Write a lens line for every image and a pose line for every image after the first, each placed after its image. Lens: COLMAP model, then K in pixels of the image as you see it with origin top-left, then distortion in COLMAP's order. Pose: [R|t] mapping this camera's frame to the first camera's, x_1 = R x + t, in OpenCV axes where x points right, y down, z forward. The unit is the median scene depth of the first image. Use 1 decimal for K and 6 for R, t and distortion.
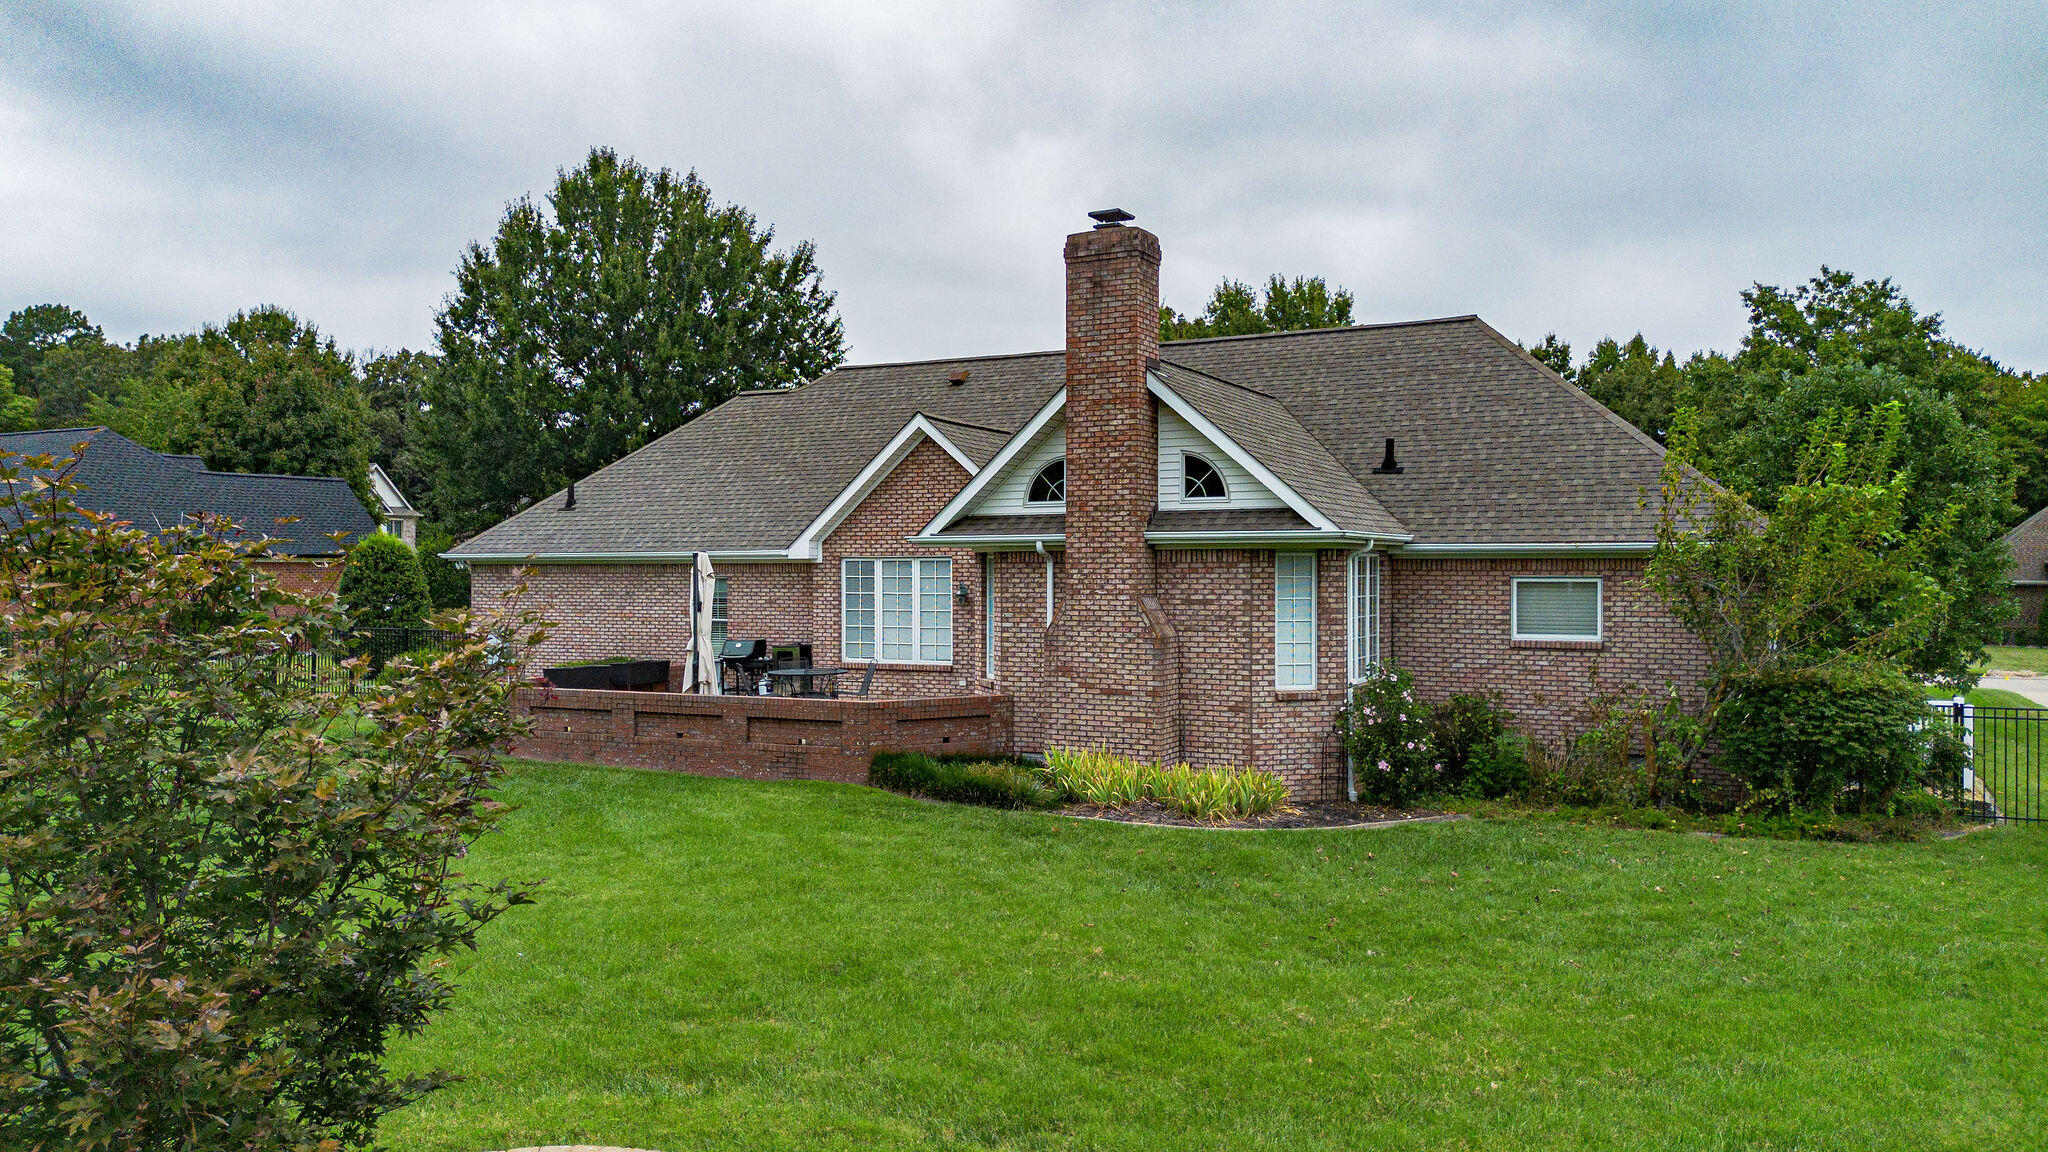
lens RADIAL K [[1505.4, 0, 1024.0], [0, 1505.4, 576.0], [0, 0, 1]] dist [-0.002277, -0.005166]
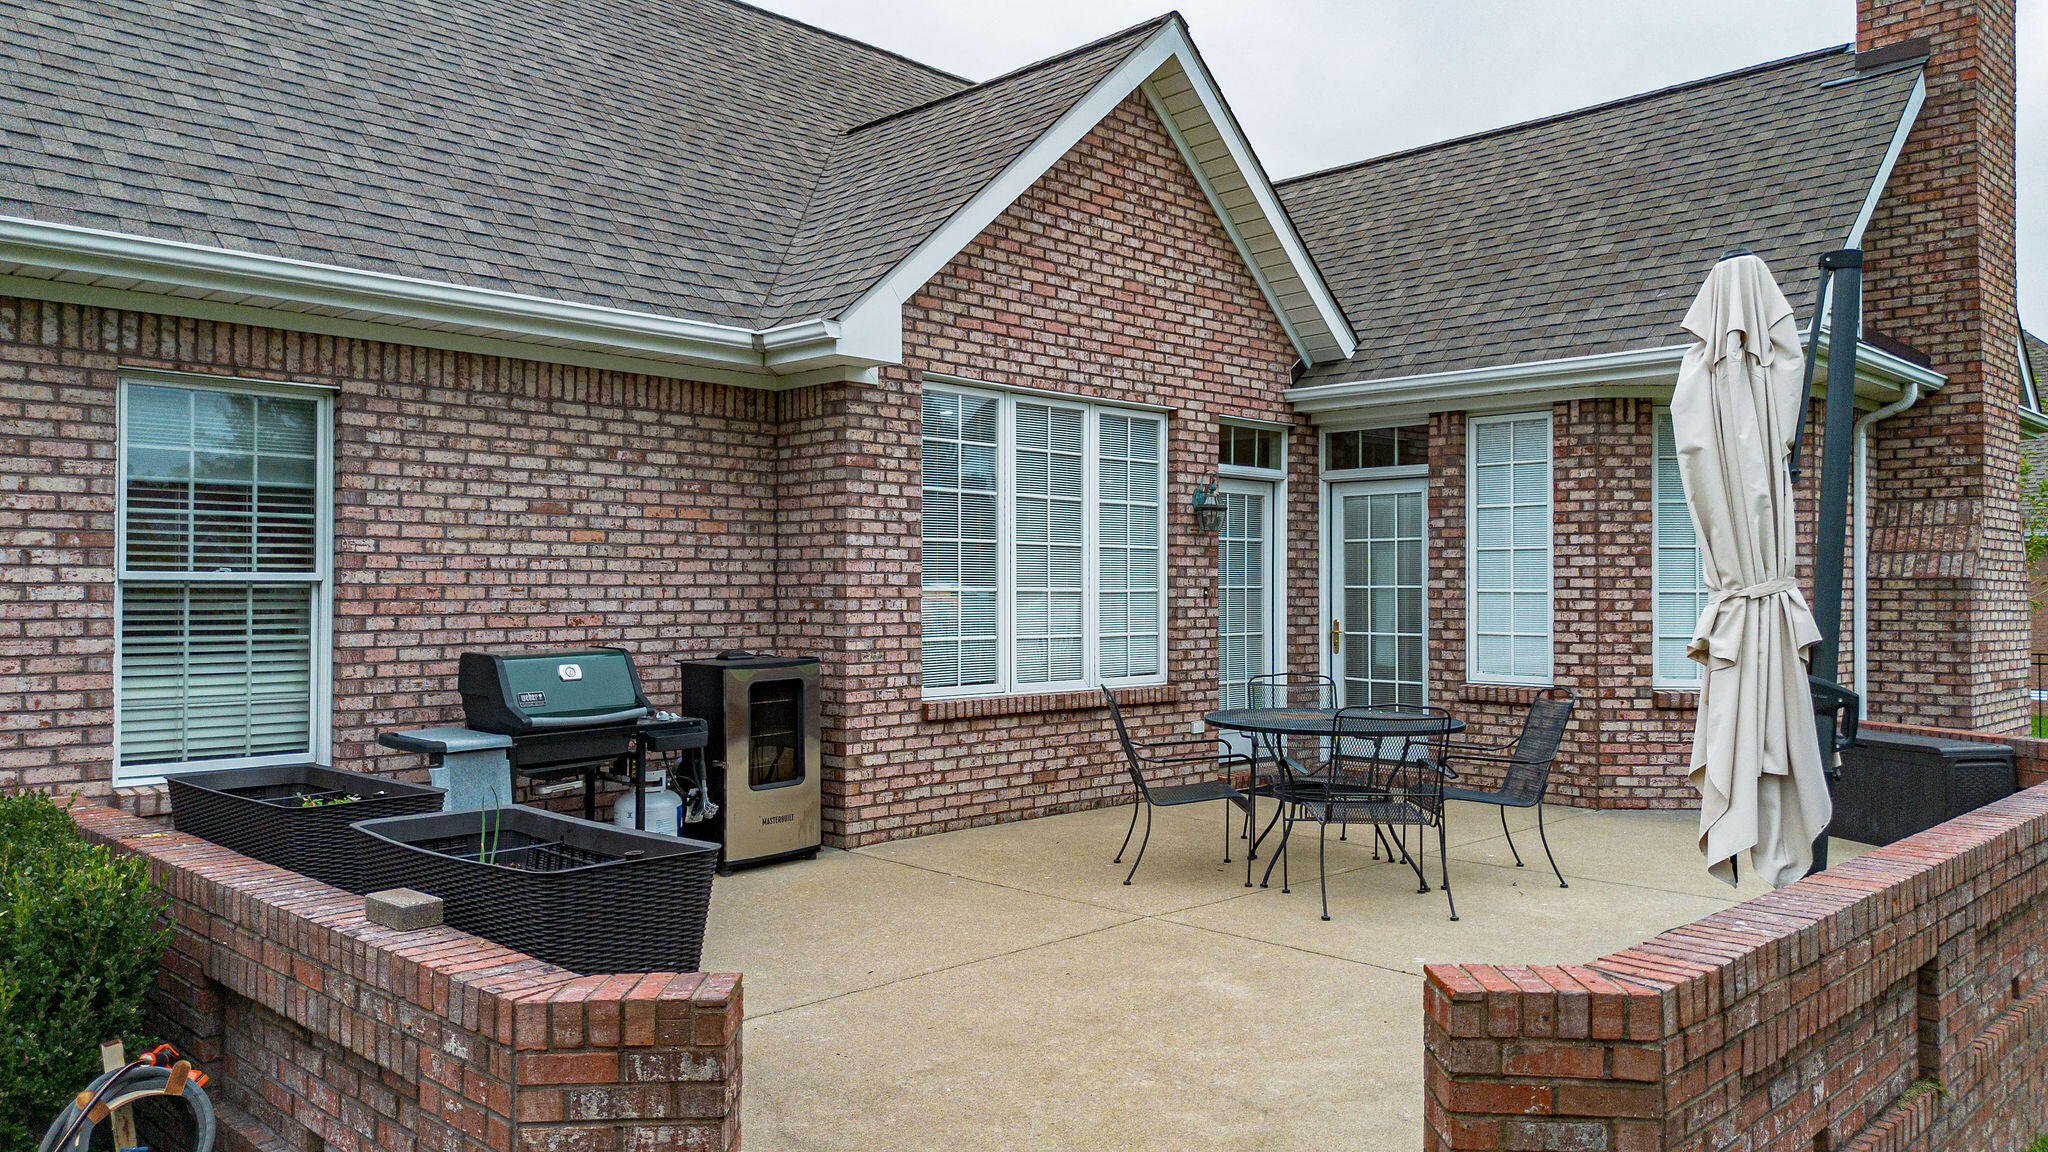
lens RADIAL K [[1468.7, 0, 1024.0], [0, 1468.7, 576.0], [0, 0, 1]] dist [0.068087, -0.000052]
pose [[0.310736, 0.009635, 0.950448, -0.418430], [-0.000493, 0.999950, -0.009976, 0.034150], [-0.950496, 0.002631, 0.310725, 0.892789]]
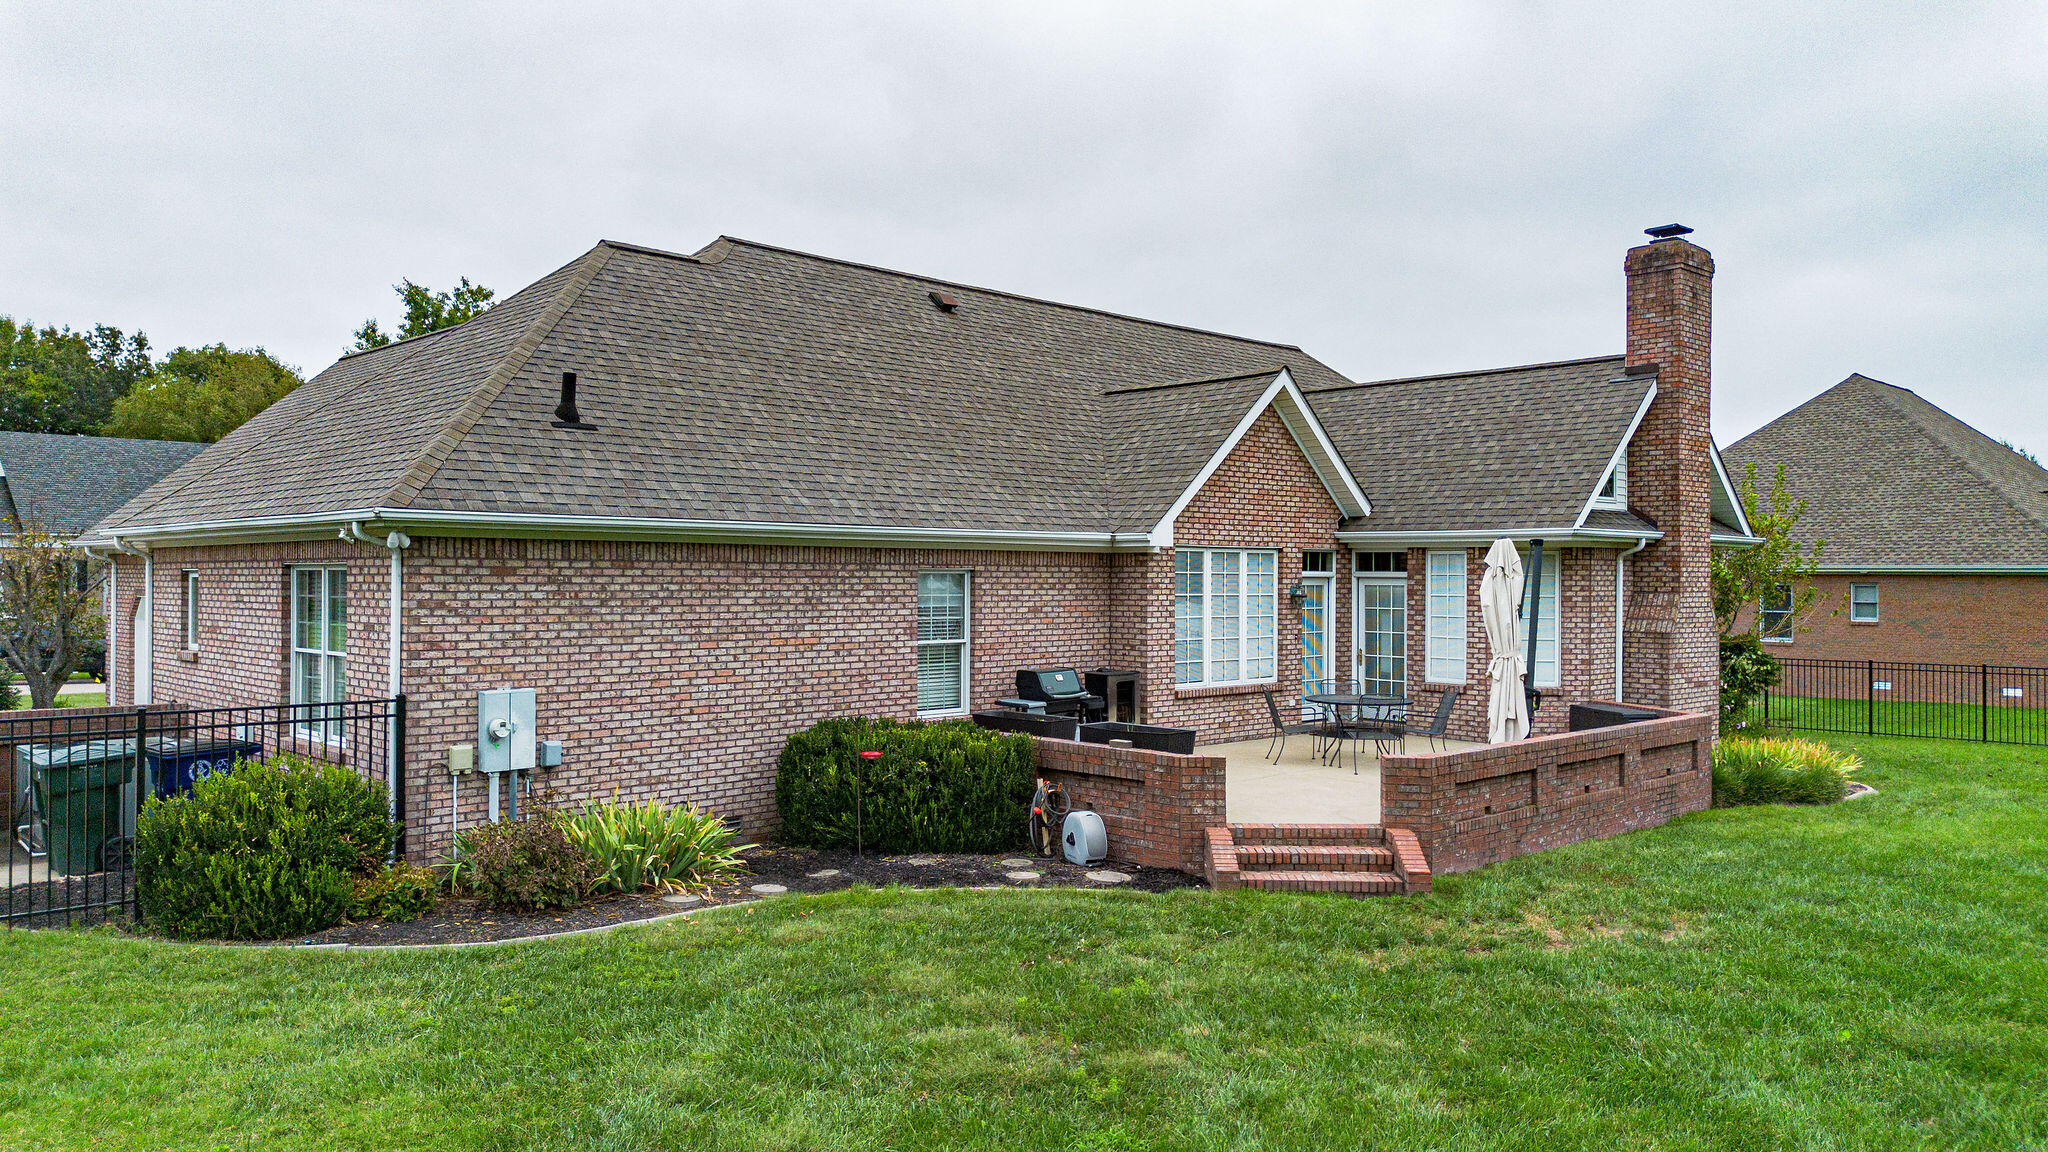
lens RADIAL K [[1399.3, 0, 1024.0], [0, 1399.3, 576.0], [0, 0, 1]] dist [0.097151, -0.001028]
pose [[0.335376, 0.001433, 0.942083, -0.794144], [-0.003616, 0.999993, -0.000234, 0.002773], [-0.942078, -0.003328, 0.335379, 0.852472]]
